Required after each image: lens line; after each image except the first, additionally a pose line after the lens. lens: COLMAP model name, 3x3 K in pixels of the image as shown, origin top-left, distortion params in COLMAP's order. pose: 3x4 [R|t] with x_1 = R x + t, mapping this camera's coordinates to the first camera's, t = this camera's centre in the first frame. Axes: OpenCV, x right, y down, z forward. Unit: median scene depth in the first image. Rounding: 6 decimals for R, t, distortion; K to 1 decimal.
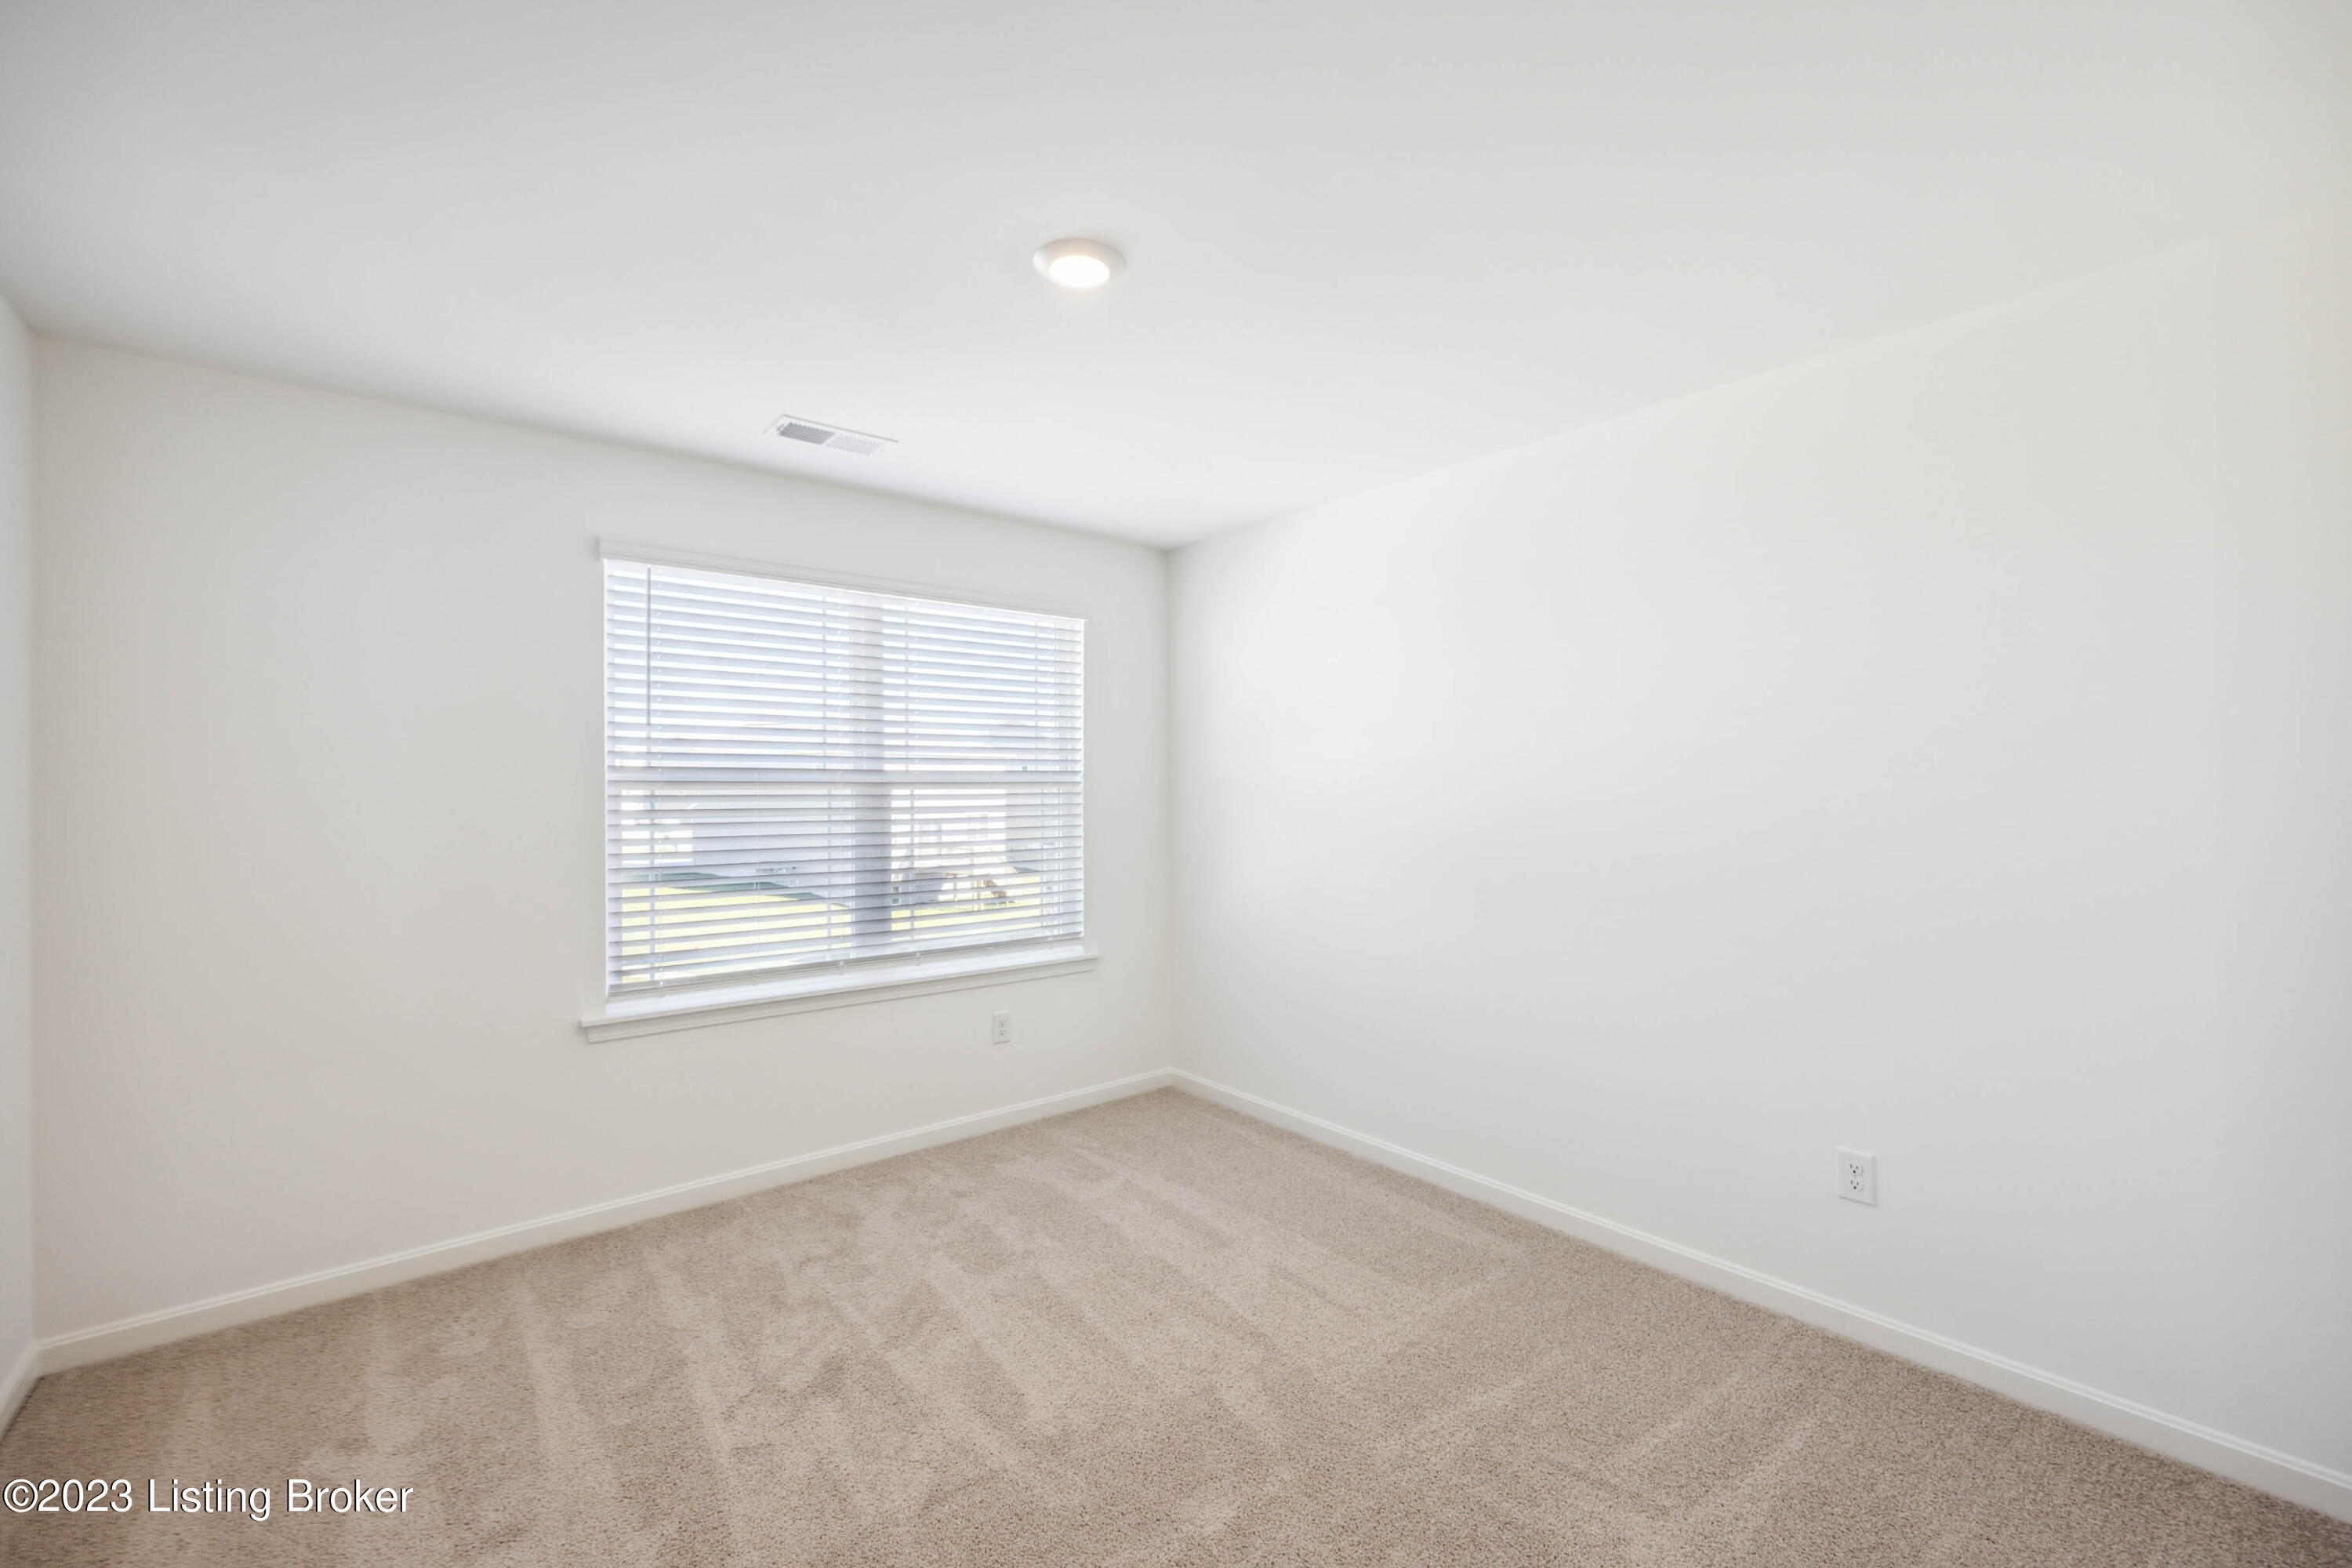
lens RADIAL K [[967.2, 0, 1178.8], [0, 967.2, 752.7], [0, 0, 1]] dist [0.010289, 0.001202]
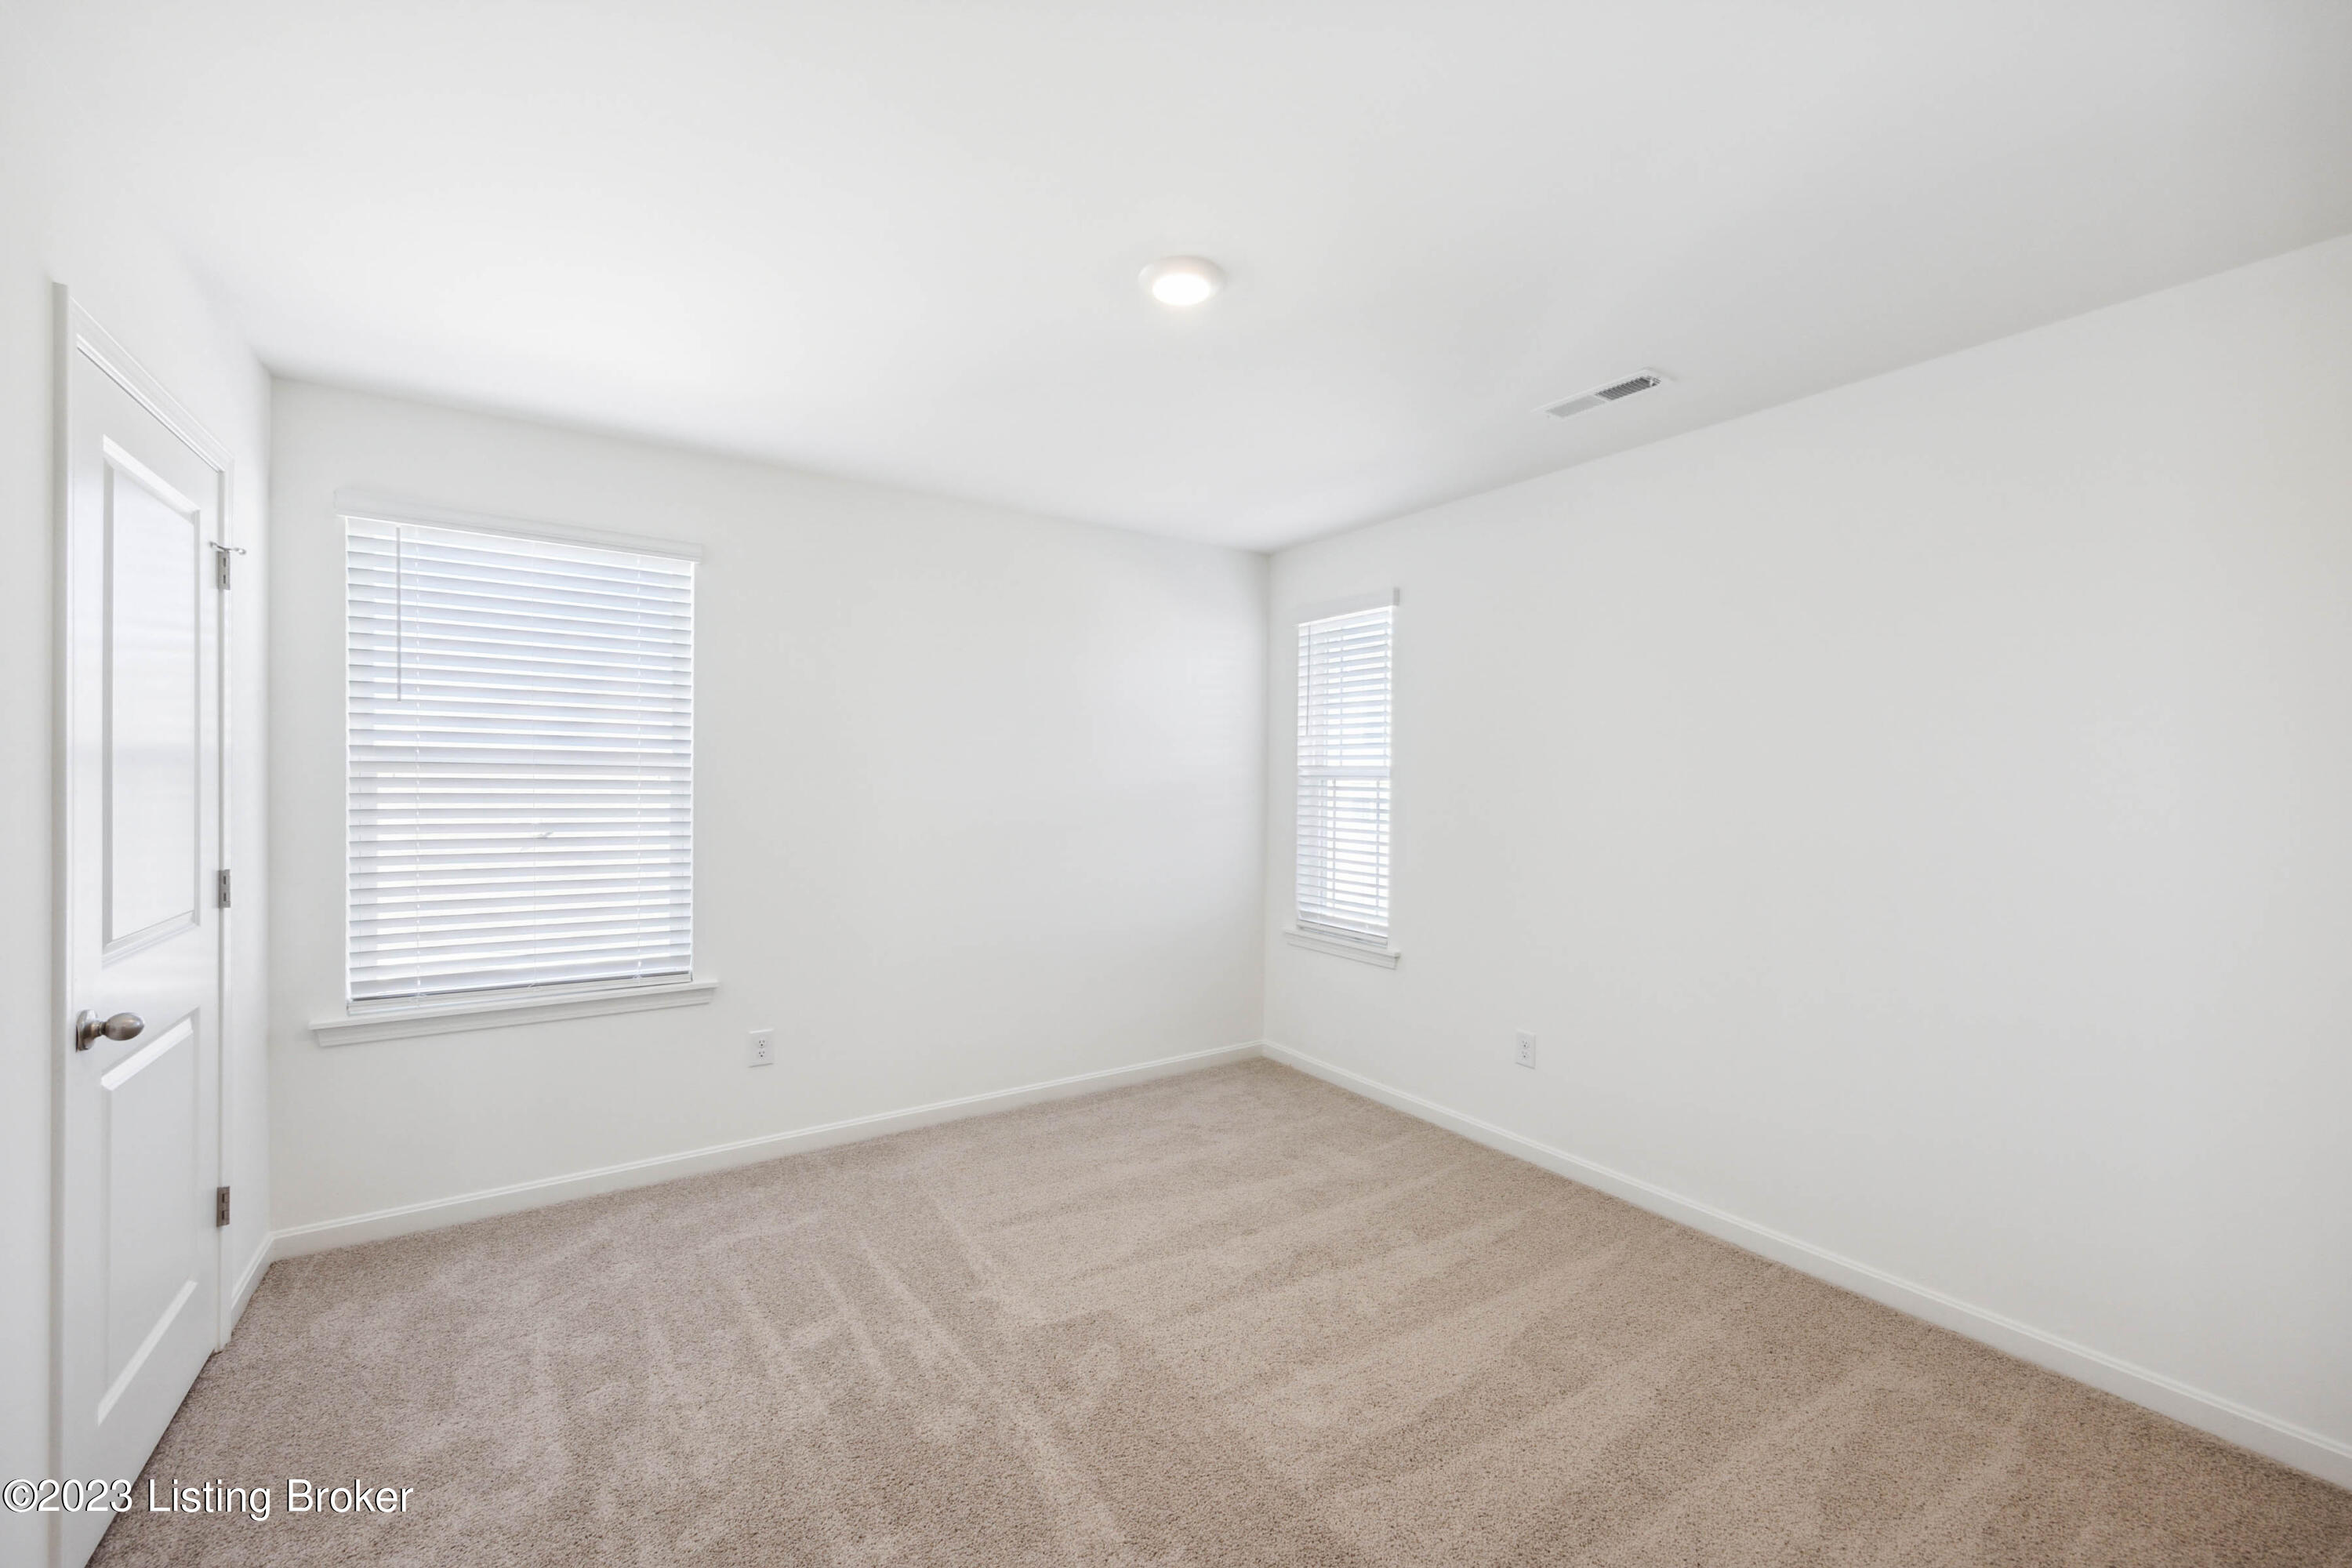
lens RADIAL K [[914.6, 0, 1175.5], [0, 914.6, 778.2], [0, 0, 1]] dist [0.003157, 0.000187]
pose [[0.996170, 0.014256, -0.086264, 0.209926], [-0.011412, 0.999378, 0.033379, 0.005211], [0.086686, -0.032266, 0.995713, 0.167367]]
